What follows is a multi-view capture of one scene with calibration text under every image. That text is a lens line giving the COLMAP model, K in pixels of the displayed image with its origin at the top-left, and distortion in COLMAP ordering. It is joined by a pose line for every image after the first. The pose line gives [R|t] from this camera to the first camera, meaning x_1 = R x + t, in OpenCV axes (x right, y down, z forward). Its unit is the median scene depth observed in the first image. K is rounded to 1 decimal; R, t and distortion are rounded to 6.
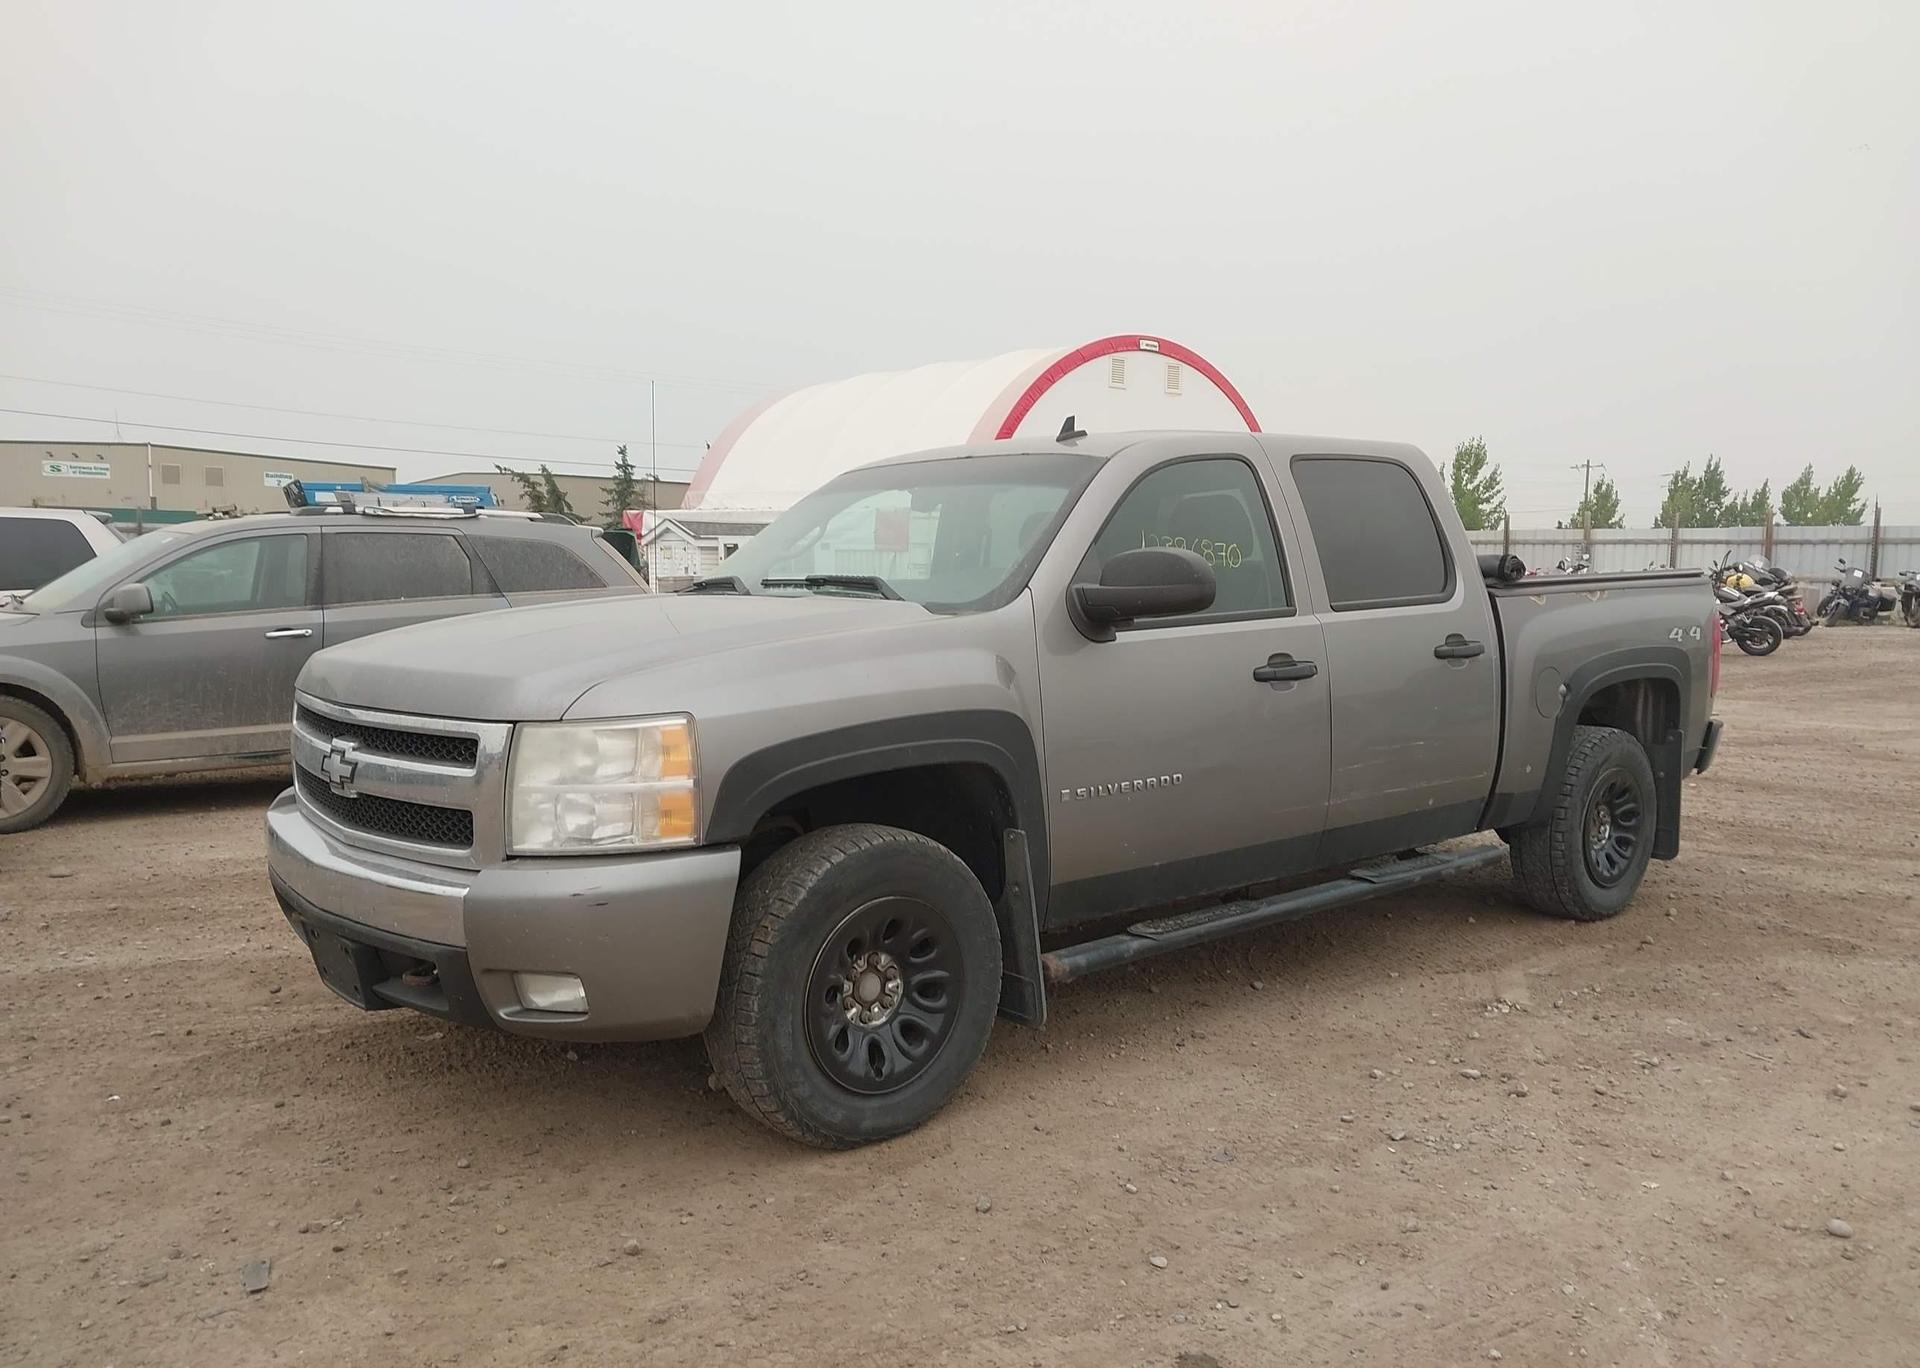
lens RADIAL K [[1505.3, 0, 961.8], [0, 1505.3, 686.9], [0, 0, 1]] dist [0.049379, -0.085481]
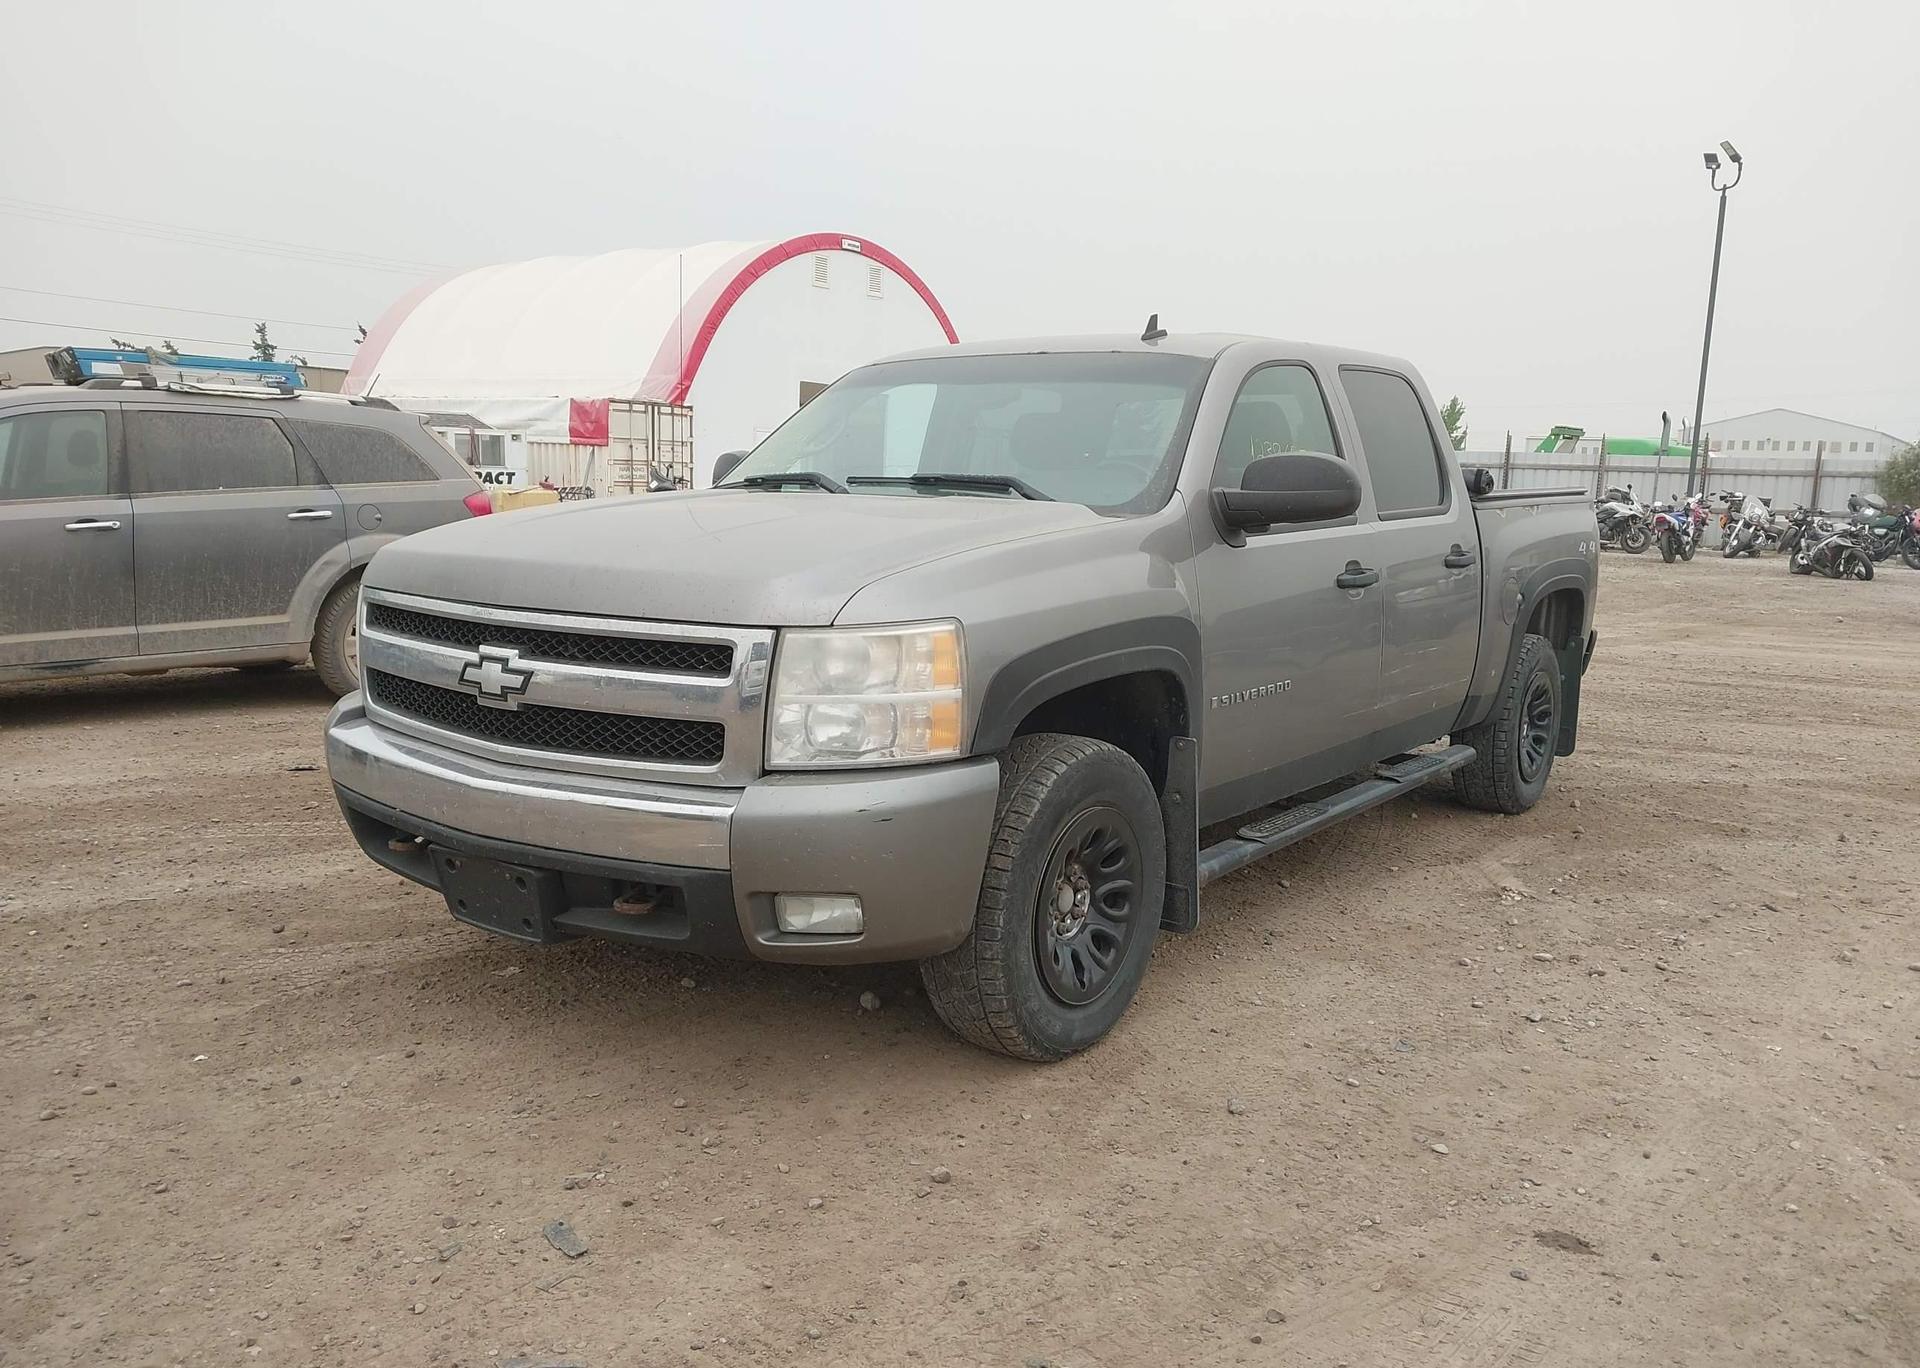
lens RADIAL K [[1505.3, 0, 959.6], [0, 1505.3, 708.6], [0, 0, 1]] dist [0.049379, -0.085481]
pose [[0.974468, -0.010517, 0.224282, -0.326467], [-0.006437, 0.997183, 0.074728, 0.003126], [-0.224436, -0.074264, 0.971655, 0.070086]]
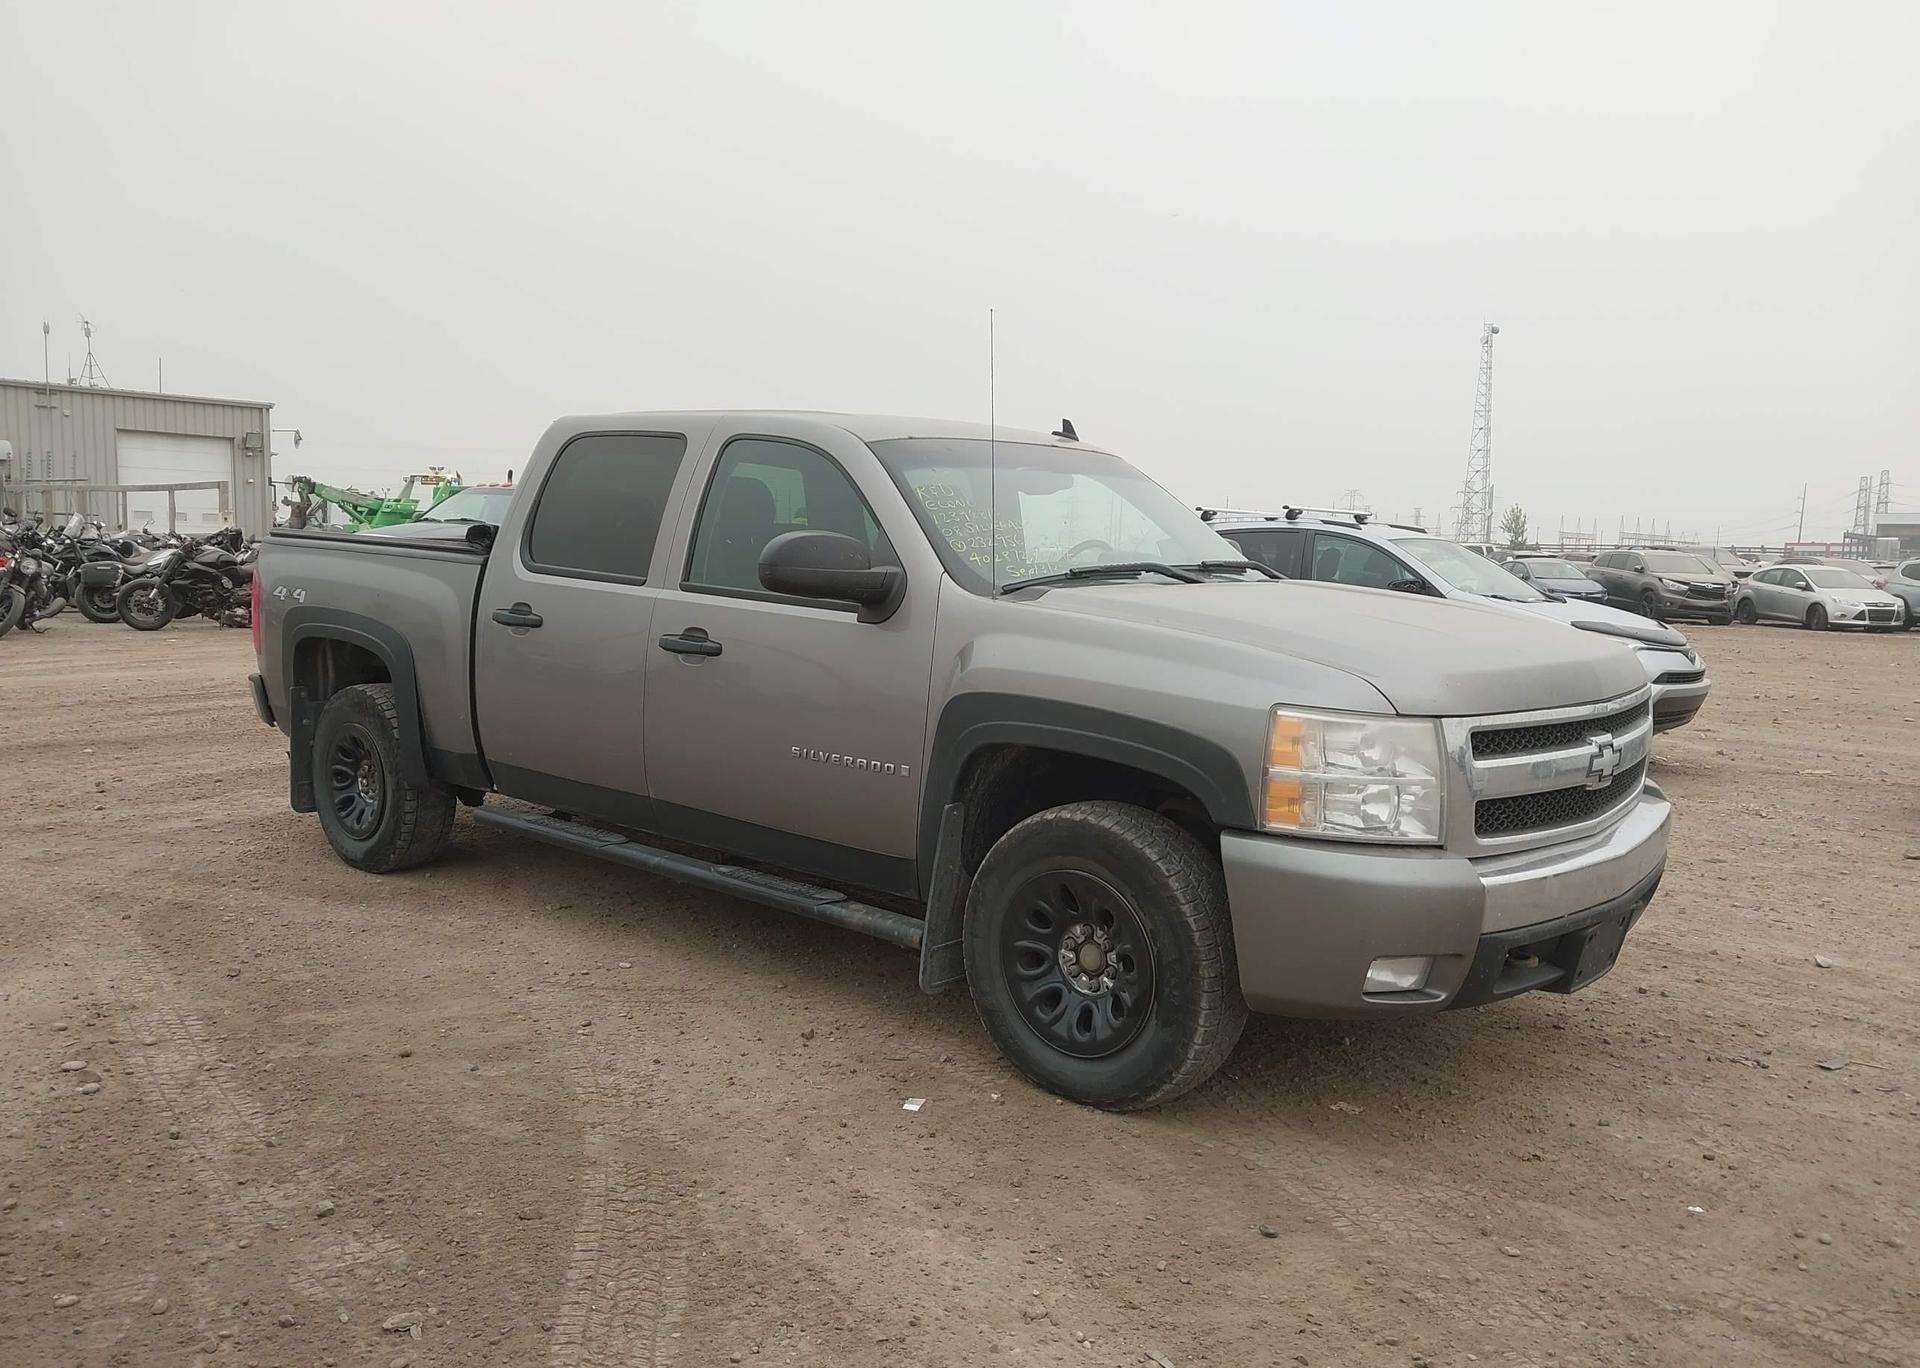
lens RADIAL K [[1505.3, 0, 941.8], [0, 1505.3, 693.9], [0, 0, 1]] dist [0.049379, -0.085481]
pose [[-0.143039, -0.109324, 0.983661, -1.287644], [0.053244, 0.991591, 0.117948, -0.131174], [-0.988284, 0.069245, -0.136015, 1.501233]]
